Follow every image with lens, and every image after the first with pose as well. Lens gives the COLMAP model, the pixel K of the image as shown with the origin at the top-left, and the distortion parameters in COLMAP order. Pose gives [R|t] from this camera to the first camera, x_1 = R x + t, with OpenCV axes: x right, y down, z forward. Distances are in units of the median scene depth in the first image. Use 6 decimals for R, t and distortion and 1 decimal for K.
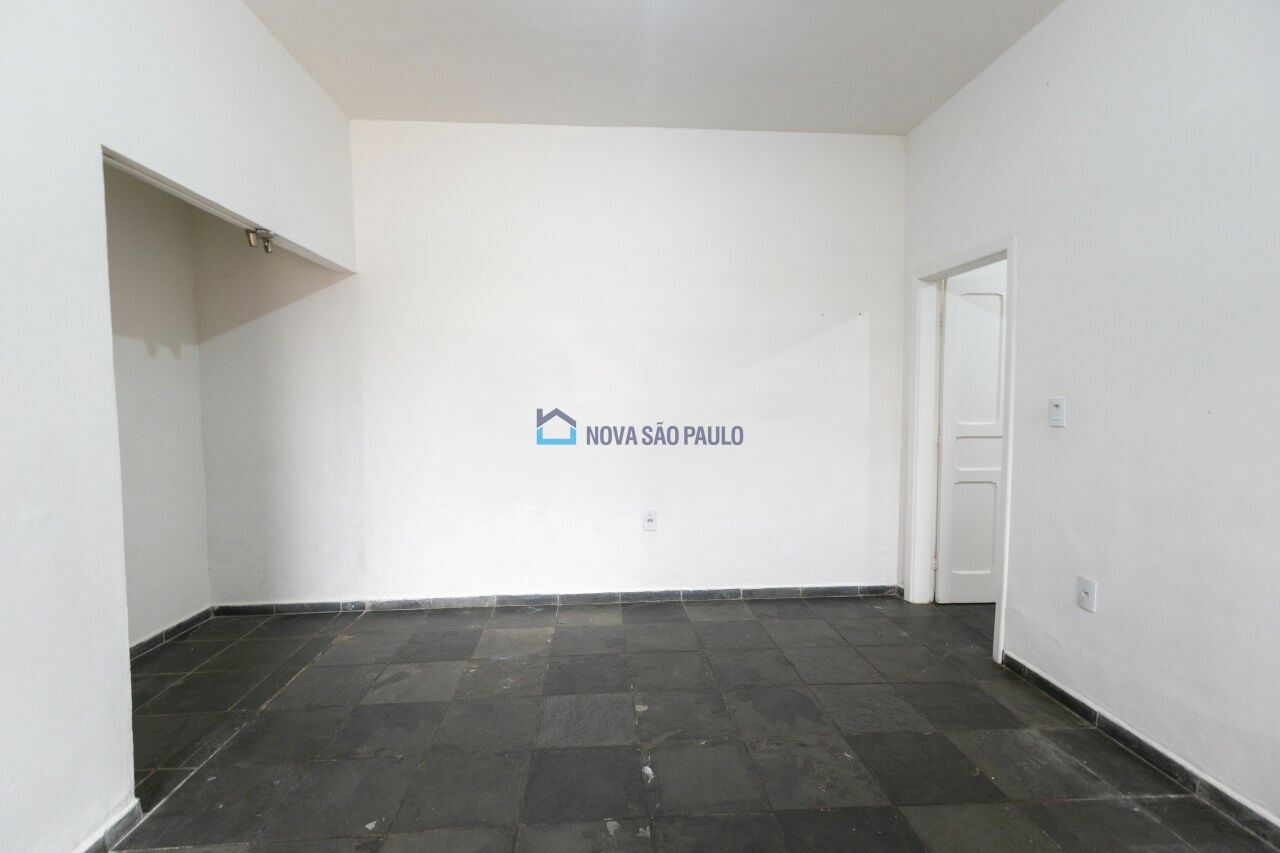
lens RADIAL K [[576.0, 0, 640.0], [0, 576.0, 426.5], [0, 0, 1]] dist [0.001551, 0.000199]
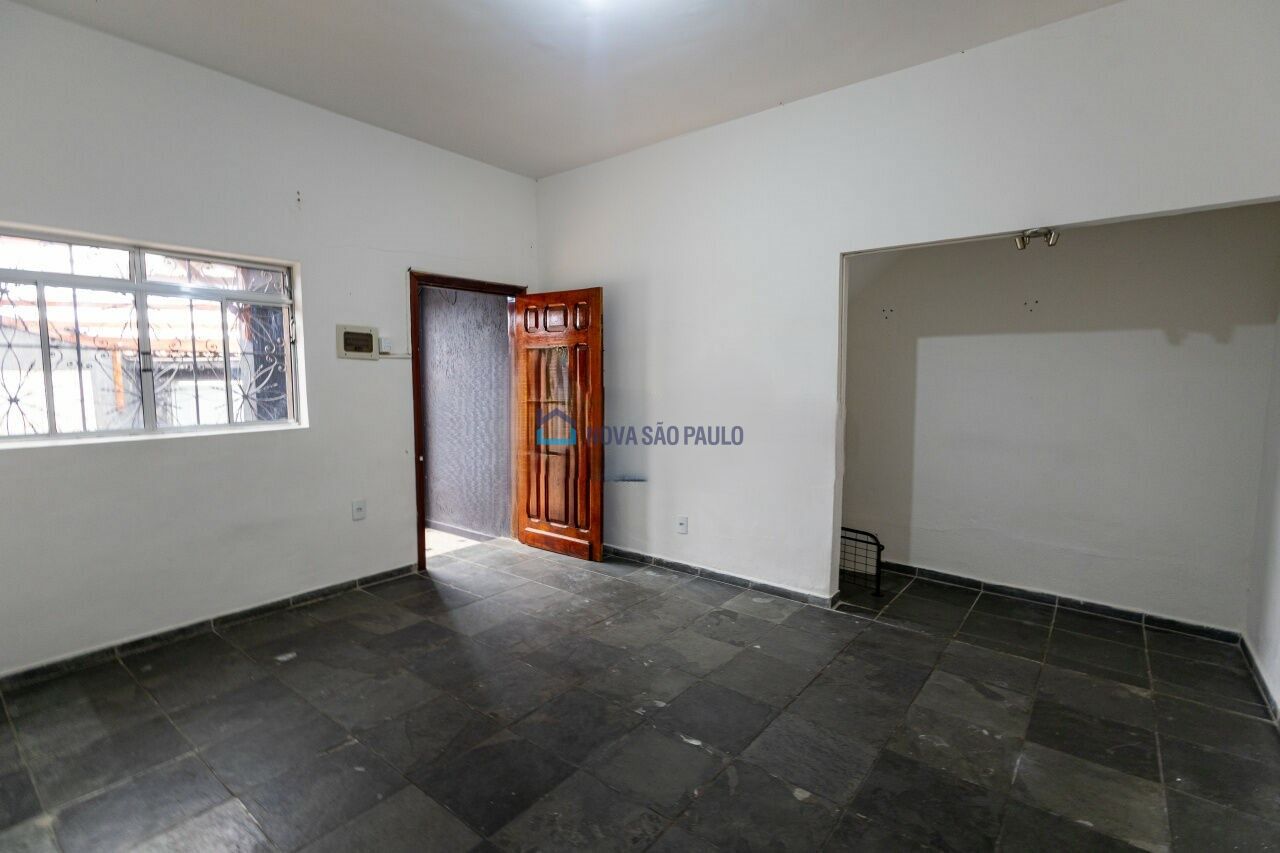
lens RADIAL K [[596.7, 0, 640.0], [0, 596.7, 426.5], [0, 0, 1]] dist [0.011254, 0.000365]
pose [[-0.669075, 0.065954, -0.740263, 0.683353], [-0.041656, 0.991161, 0.125958, -0.092102], [0.742027, 0.115112, -0.660413, 1.259211]]
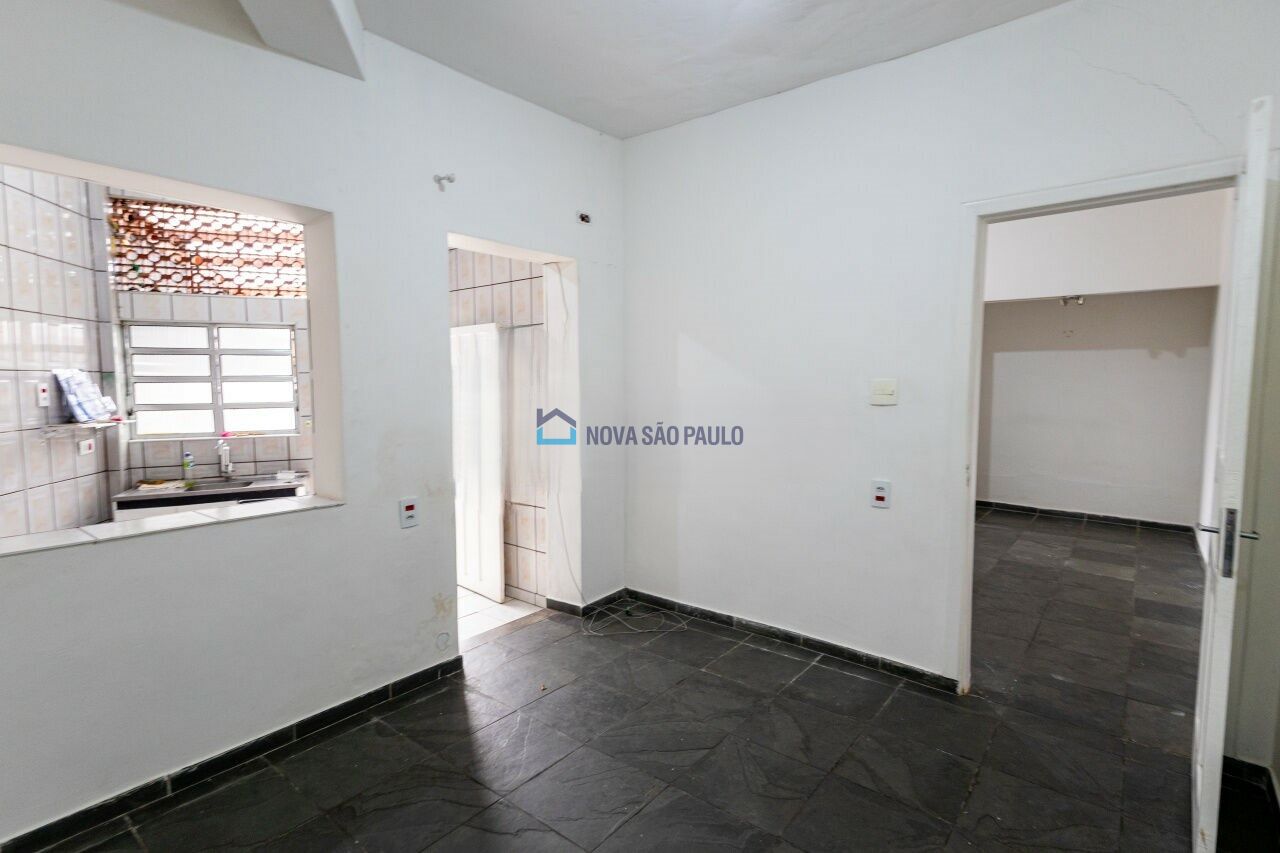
lens RADIAL K [[615.2, 0, 640.0], [0, 615.2, 426.5], [0, 0, 1]] dist [0.001037, -0.000157]
pose [[-0.682819, 0.058808, -0.728217, 1.870579], [-0.037221, 0.992660, 0.115064, -0.091790], [0.729638, 0.105673, -0.675619, 1.412472]]
